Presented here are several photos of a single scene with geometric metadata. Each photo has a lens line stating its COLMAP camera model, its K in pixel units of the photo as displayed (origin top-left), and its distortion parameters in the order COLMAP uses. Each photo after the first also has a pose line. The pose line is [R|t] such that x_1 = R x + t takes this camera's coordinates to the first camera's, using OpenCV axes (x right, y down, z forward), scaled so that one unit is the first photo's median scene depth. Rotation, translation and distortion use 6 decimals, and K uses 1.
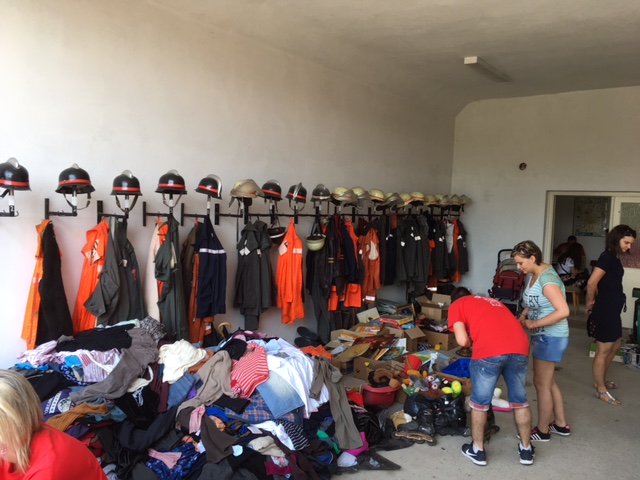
lens RADIAL K [[541.6, 0, 321.7], [0, 541.6, 242.2], [0, 0, 1]] dist [0.084965, -0.118951]
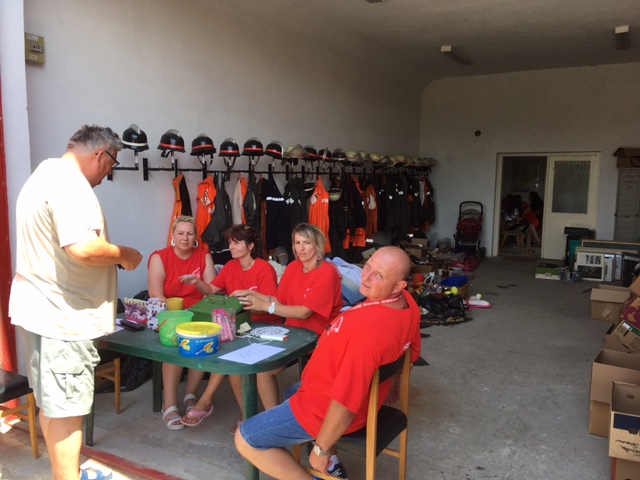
lens RADIAL K [[541.6, 0, 321.7], [0, 541.6, 242.2], [0, 0, 1]] dist [0.084965, -0.118951]
pose [[0.991973, -0.035030, 0.121502, -0.184151], [0.028656, 0.998140, 0.053818, 0.038715], [-0.123161, -0.049904, 0.991131, -0.244810]]
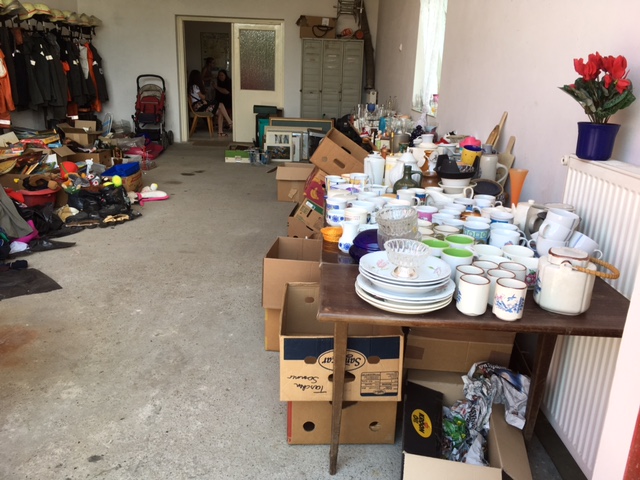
lens RADIAL K [[541.6, 0, 321.7], [0, 541.6, 242.2], [0, 0, 1]] dist [0.084965, -0.118951]
pose [[0.802227, -0.177381, 0.570060, -0.047162], [0.031611, 0.966123, 0.256137, 0.083628], [-0.596182, -0.187460, 0.780657, -0.076069]]
